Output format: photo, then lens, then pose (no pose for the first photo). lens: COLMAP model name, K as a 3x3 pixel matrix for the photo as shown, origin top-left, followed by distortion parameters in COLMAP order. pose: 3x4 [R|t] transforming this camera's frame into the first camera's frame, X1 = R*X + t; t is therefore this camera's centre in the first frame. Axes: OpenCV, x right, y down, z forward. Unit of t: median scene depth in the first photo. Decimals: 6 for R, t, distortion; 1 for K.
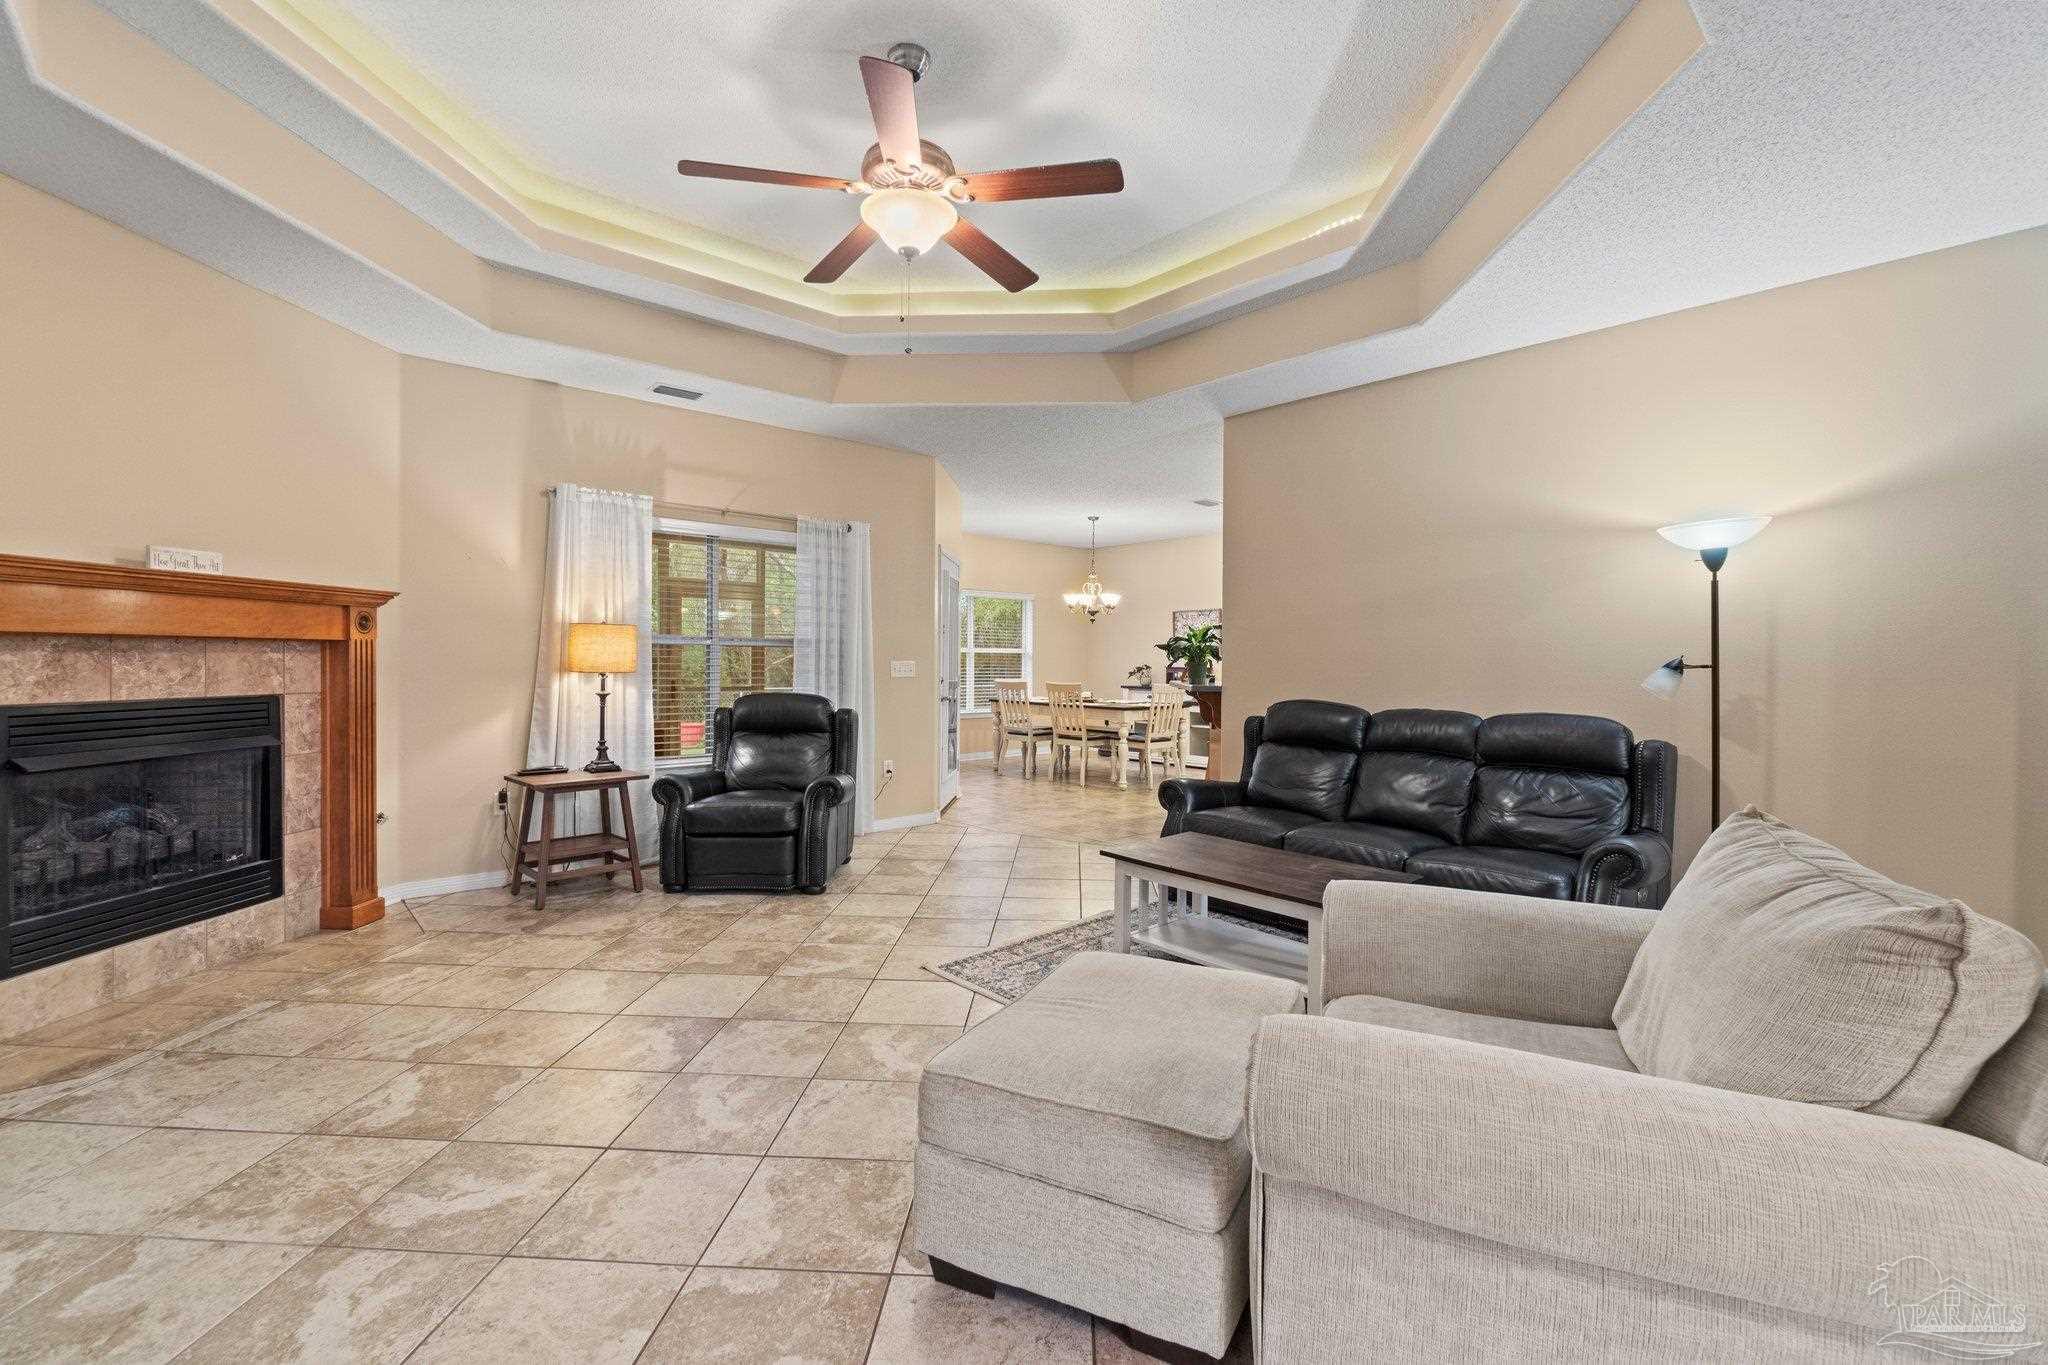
lens RADIAL K [[884.3, 0, 1023.6], [0, 884.3, 666.3], [0, 0, 1]] dist [-0.001219, 0.000631]
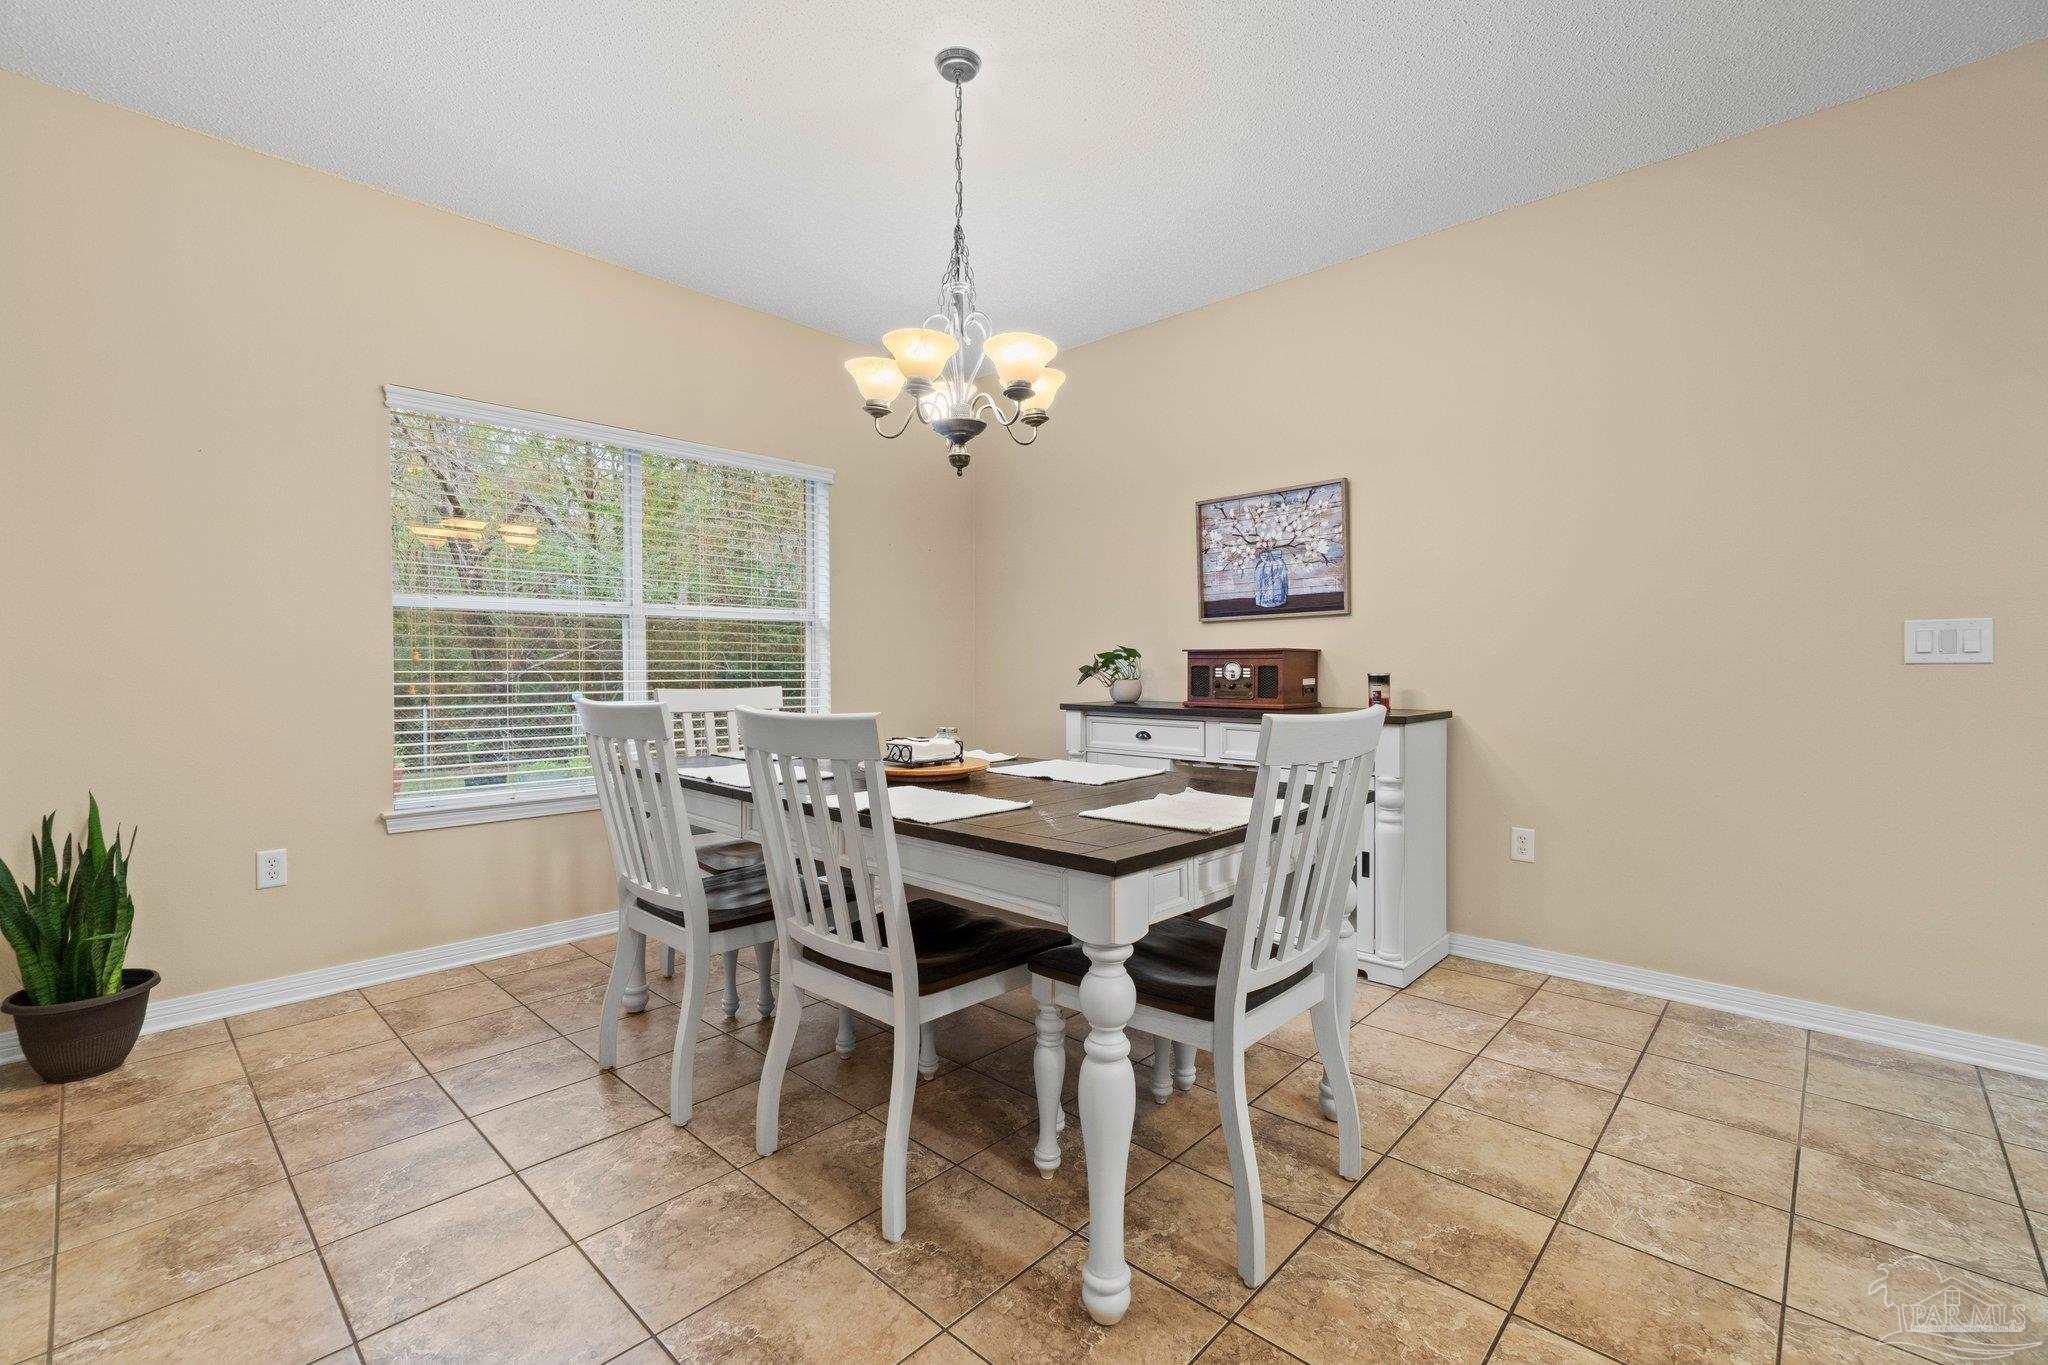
lens RADIAL K [[884.3, 0, 1023.6], [0, 884.3, 666.3], [0, 0, 1]] dist [-0.001219, 0.000631]
pose [[0.995893, -0.006953, 0.090270, 0.176886], [0.008229, 0.999871, -0.013770, 0.032040], [-0.090162, 0.014457, 0.995822, 1.810559]]
